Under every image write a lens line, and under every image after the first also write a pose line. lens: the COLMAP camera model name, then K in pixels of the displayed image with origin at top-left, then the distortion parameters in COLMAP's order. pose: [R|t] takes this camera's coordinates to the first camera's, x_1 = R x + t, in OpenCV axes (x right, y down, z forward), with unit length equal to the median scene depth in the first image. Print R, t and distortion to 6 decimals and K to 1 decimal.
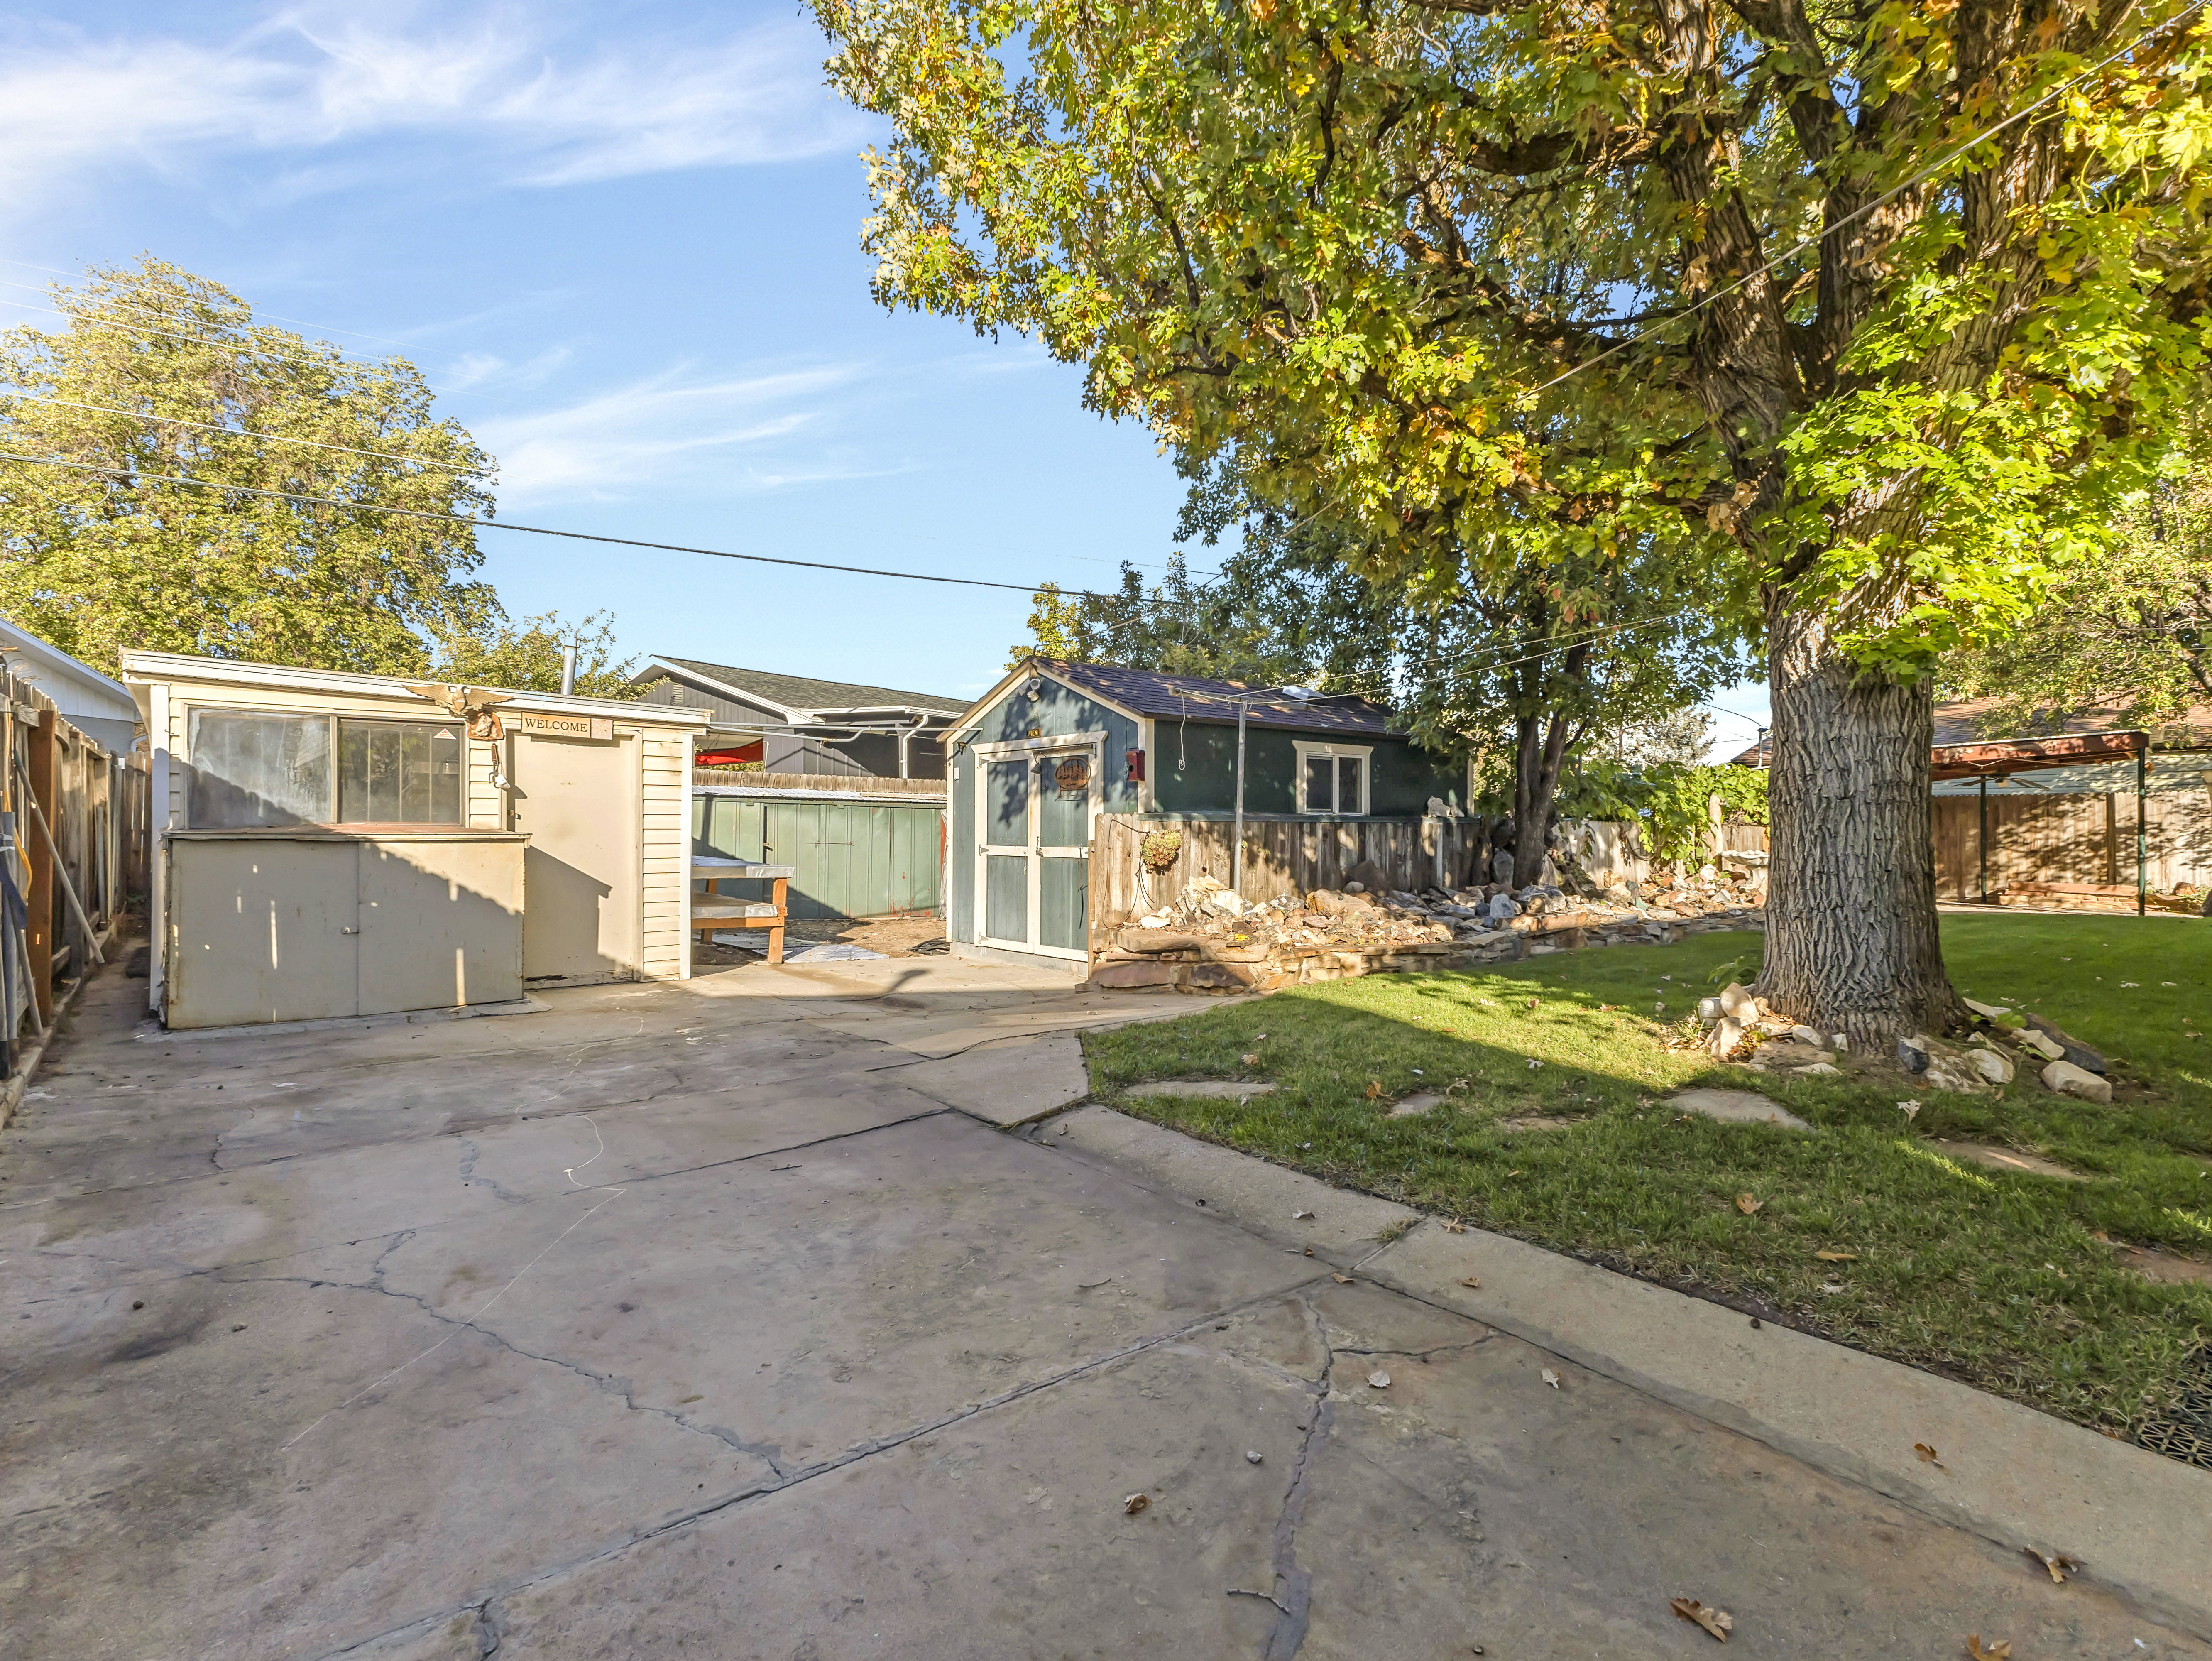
lens RADIAL K [[1091.5, 0, 1098.7], [0, 1091.5, 824.1], [0, 0, 1]] dist [-0.002206, -0.000258]
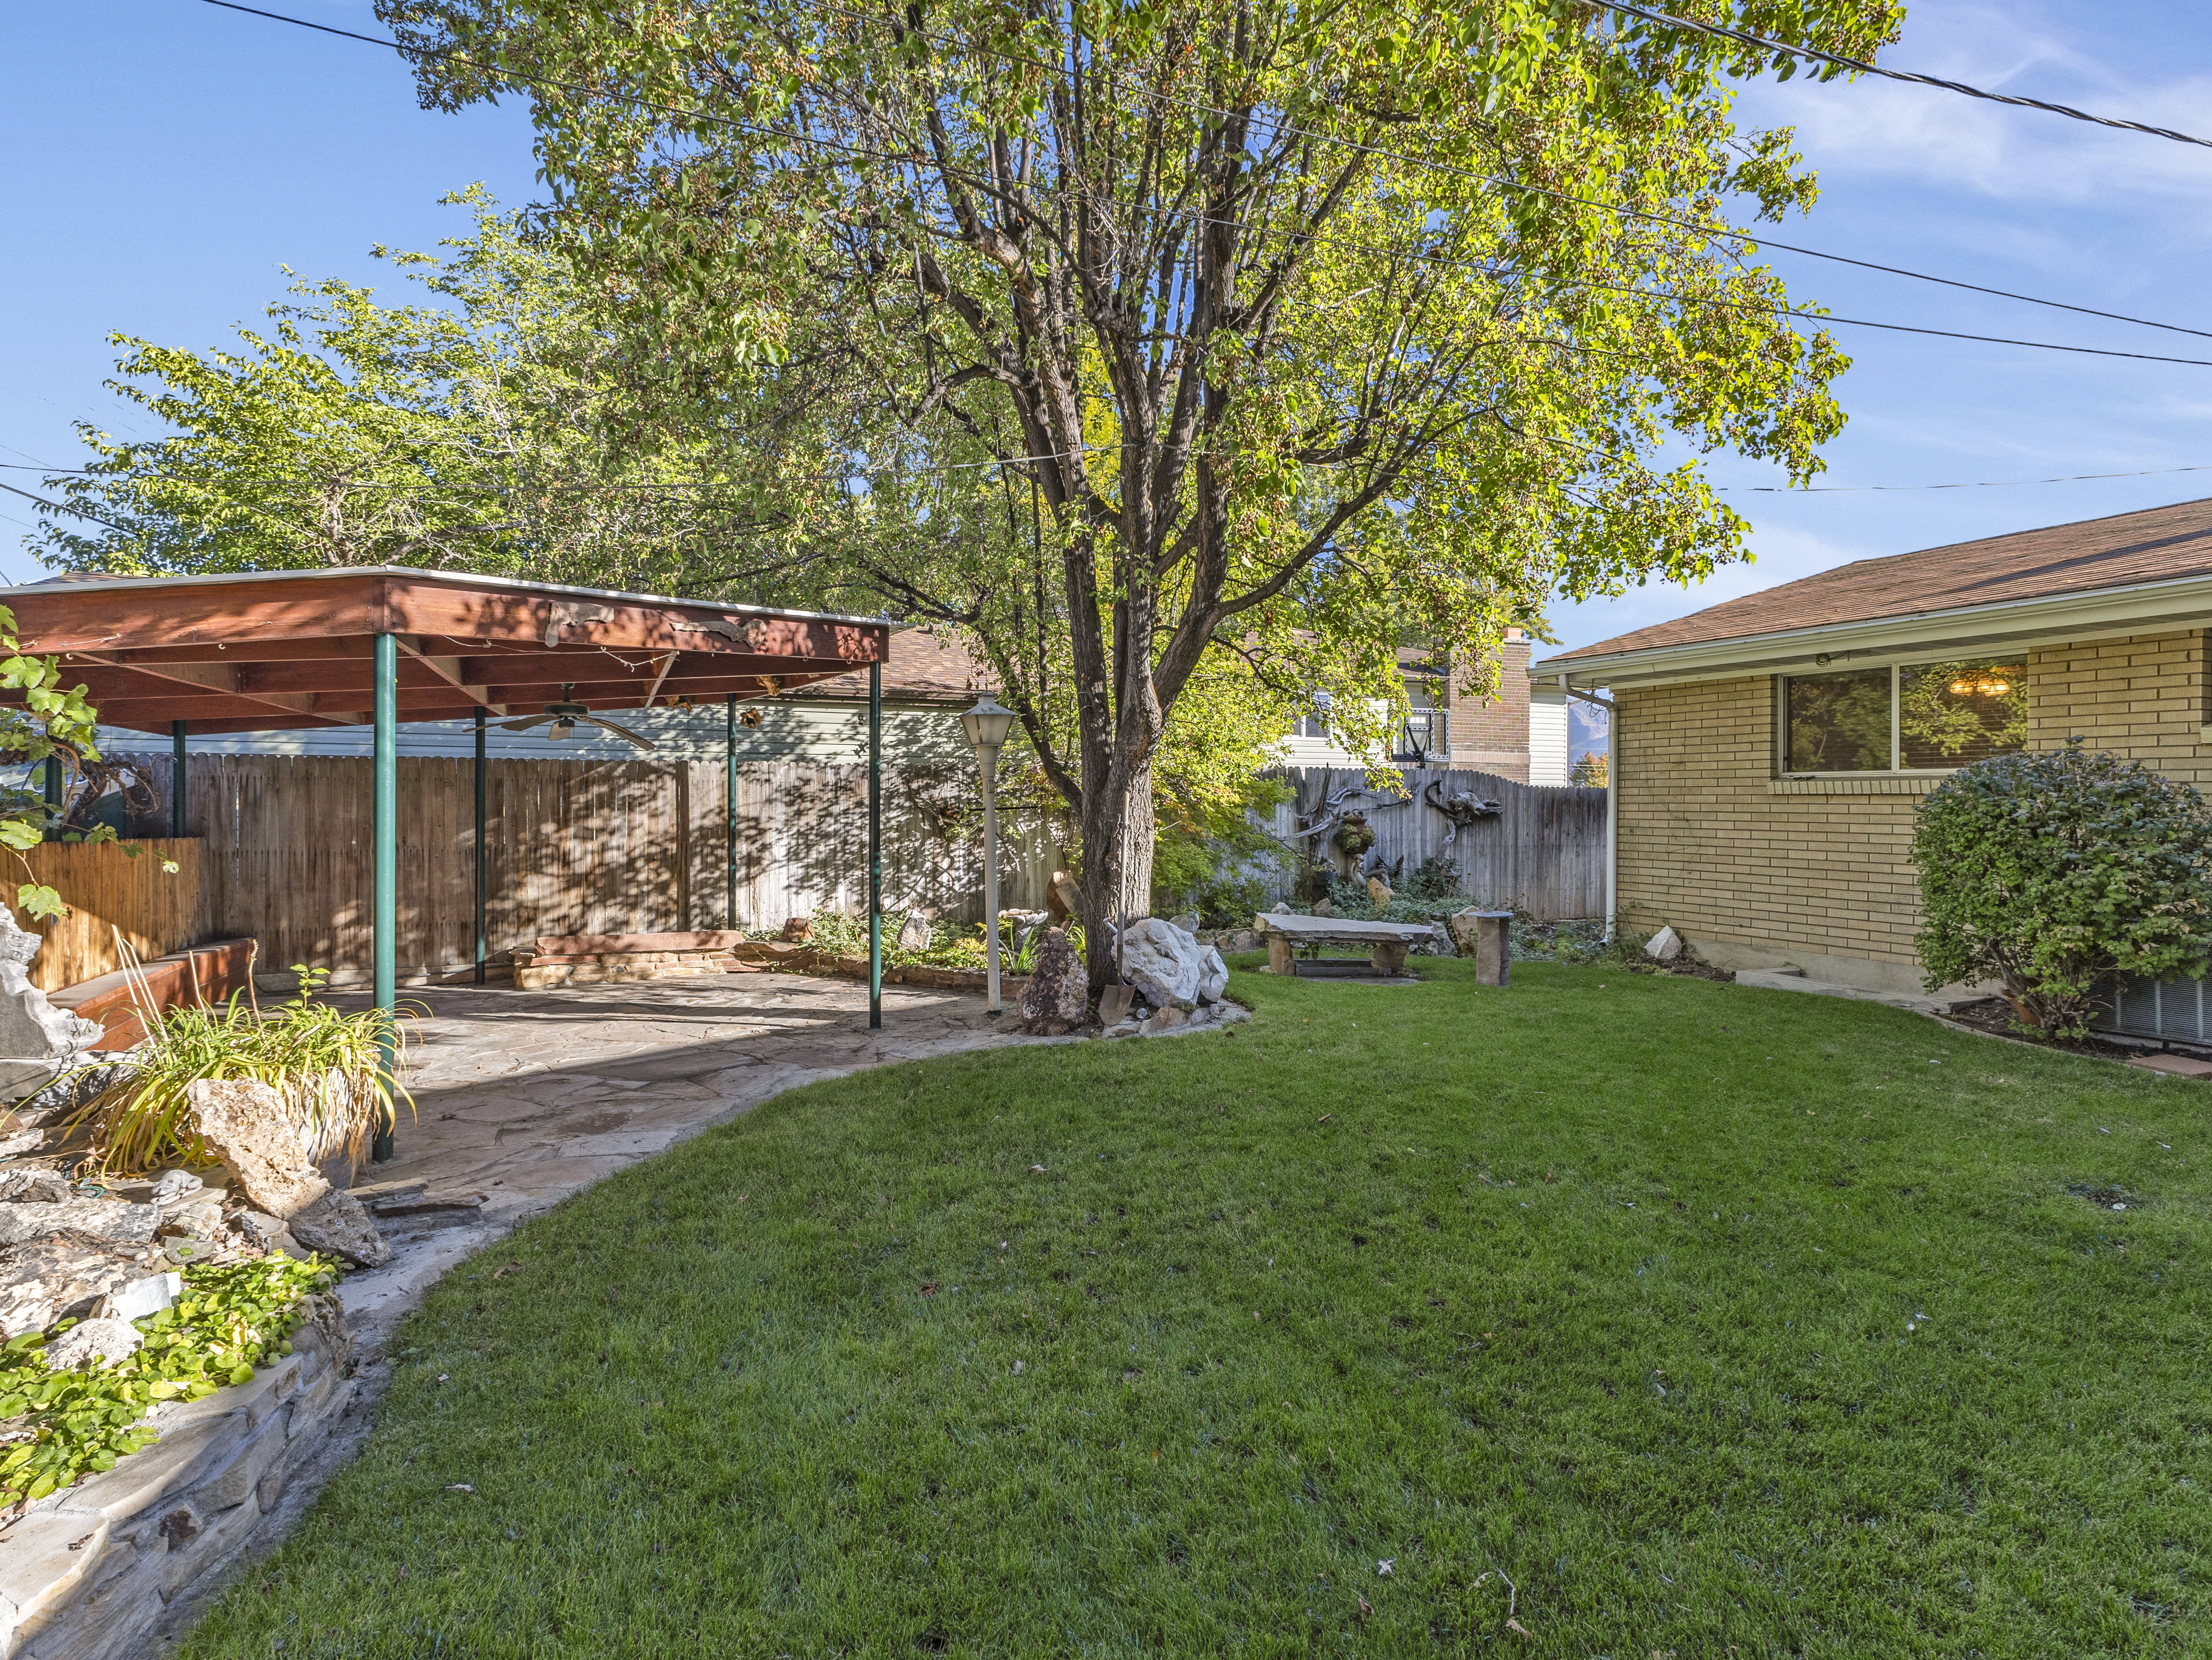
lens RADIAL K [[1091.2, 0, 1118.6], [0, 1091.2, 809.1], [0, 0, 1]] dist [-0.002206, -0.000258]
pose [[0.216535, -0.008889, 0.976234, 0.444890], [0.002337, 0.999960, 0.008586, -0.010391], [-0.976272, 0.000422, 0.216547, 0.678497]]
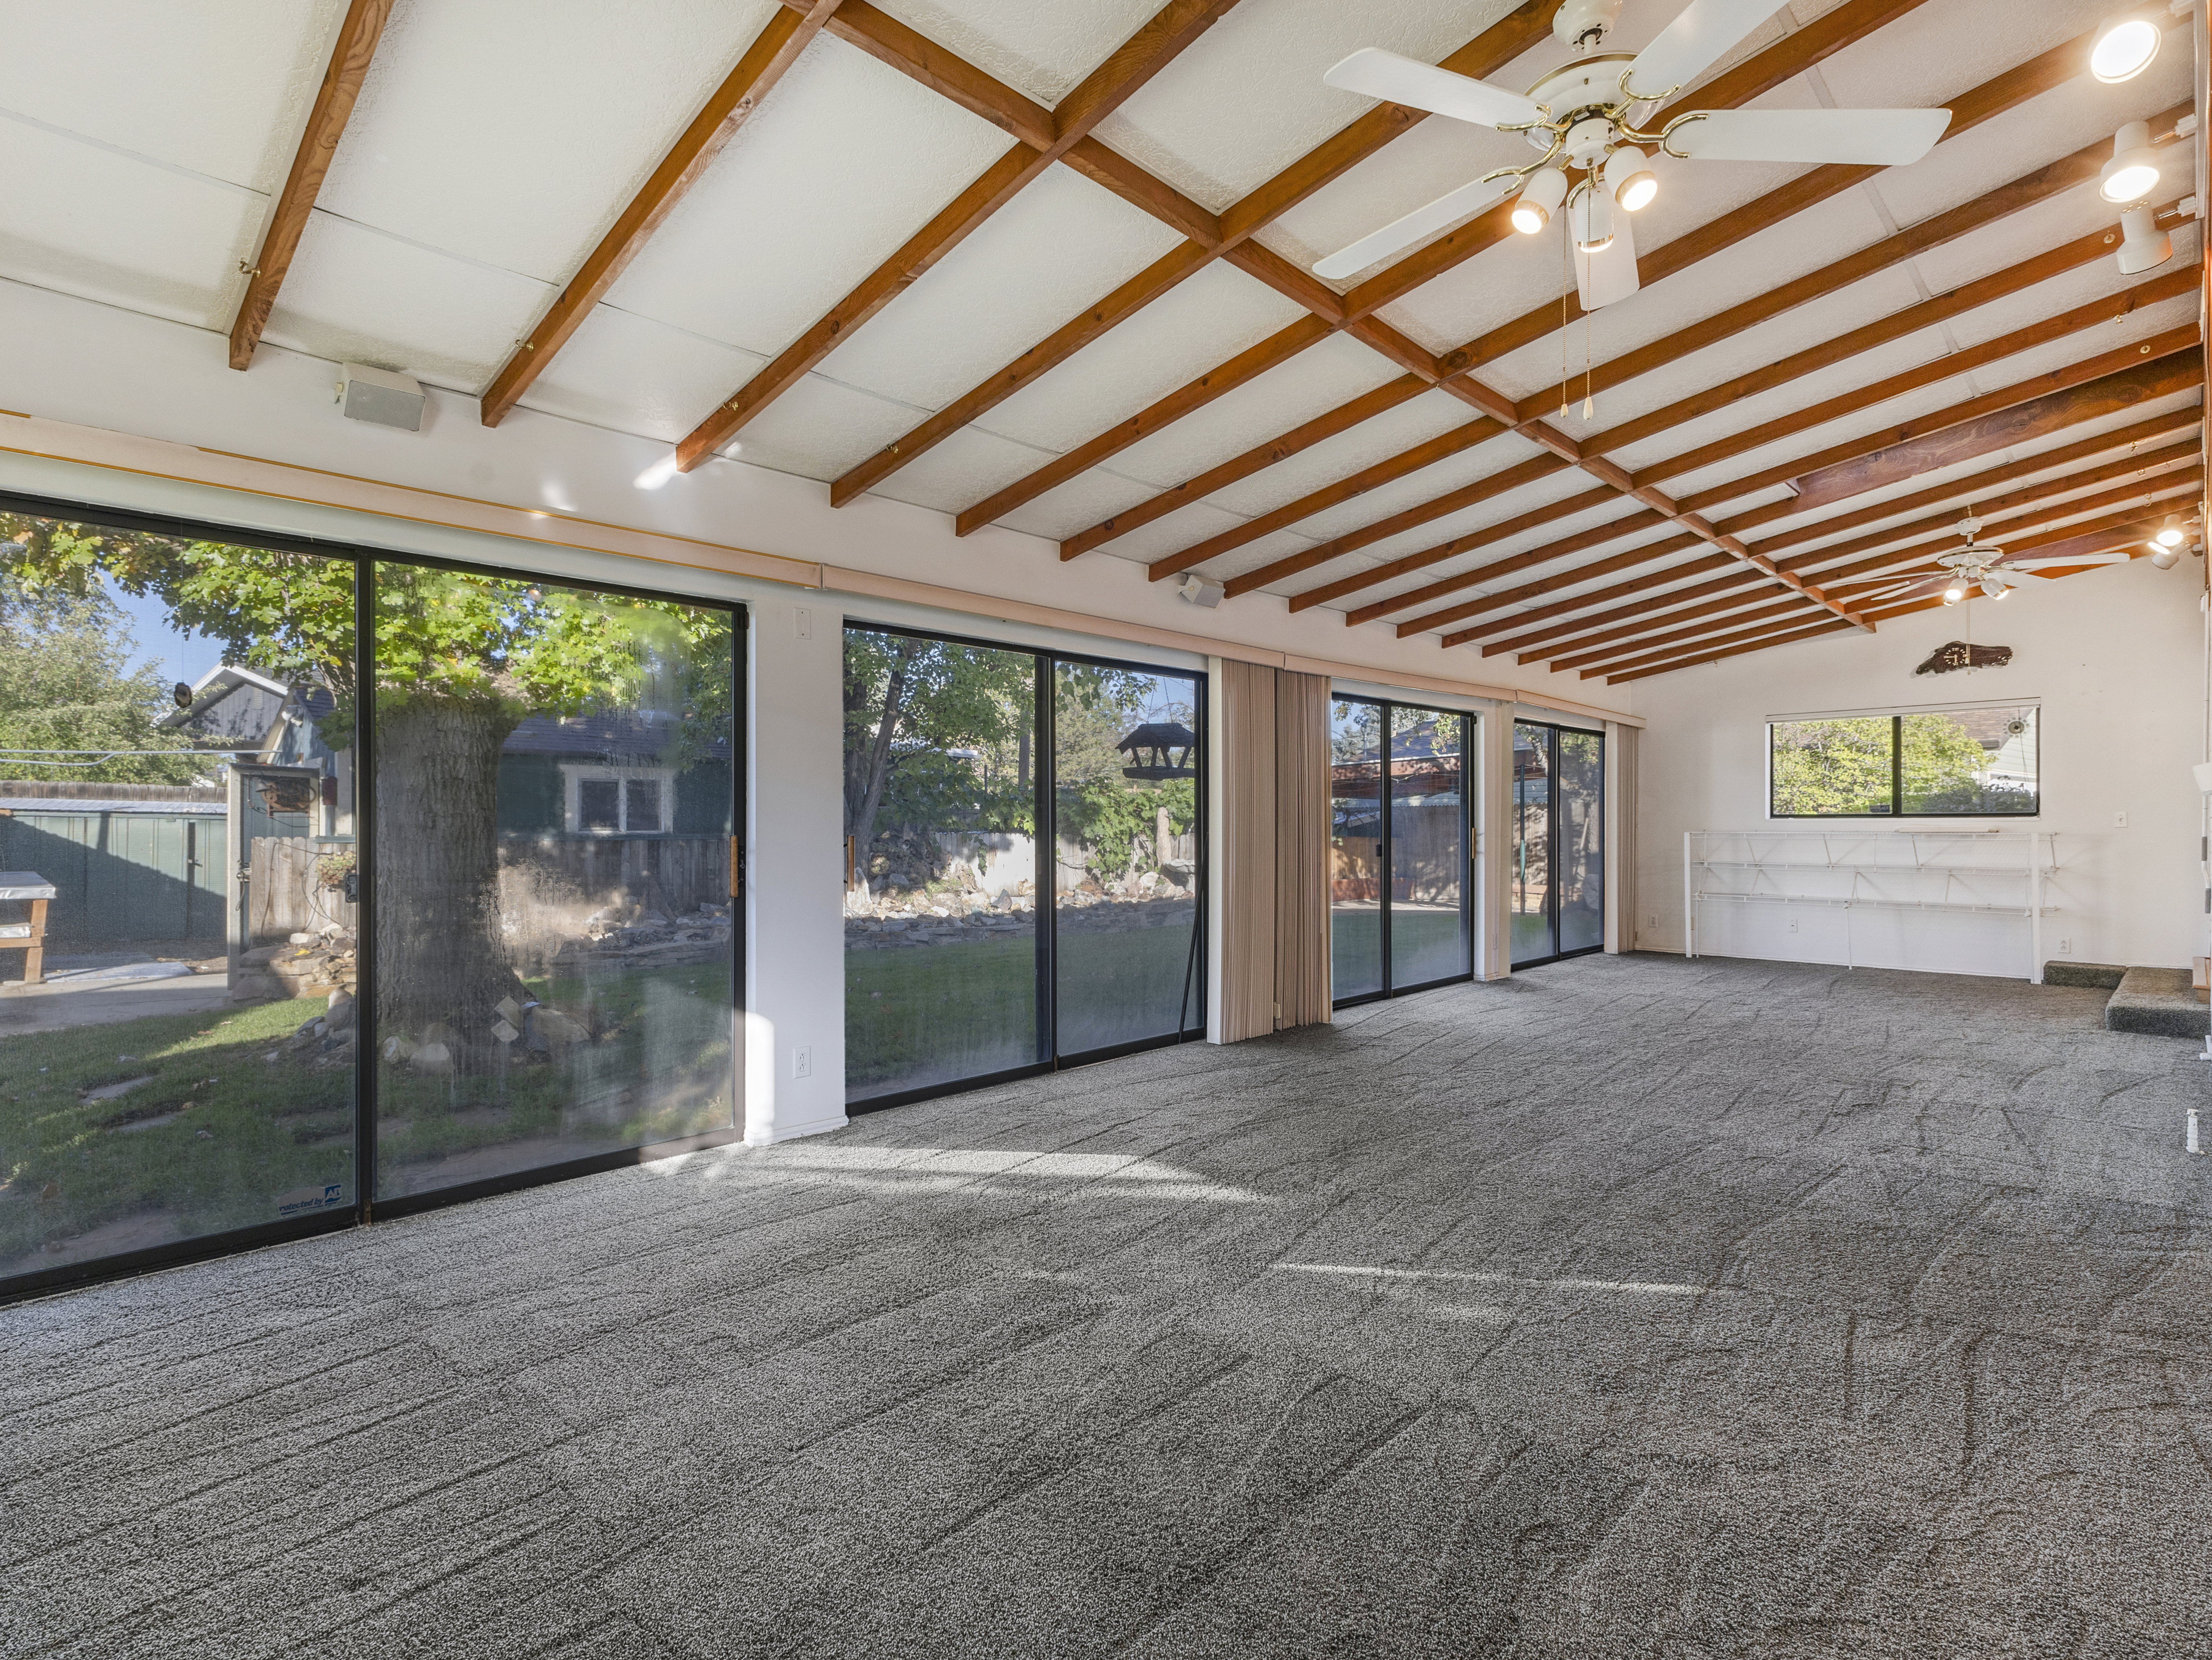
lens RADIAL K [[1091.2, 0, 1089.1], [0, 1091.2, 842.3], [0, 0, 1]] dist [-0.002206, -0.000258]
pose [[0.993211, -0.004562, 0.116239, 0.325418], [0.002267, 0.999800, 0.019872, -0.011202], [-0.116306, -0.019473, 0.993022, -0.074962]]
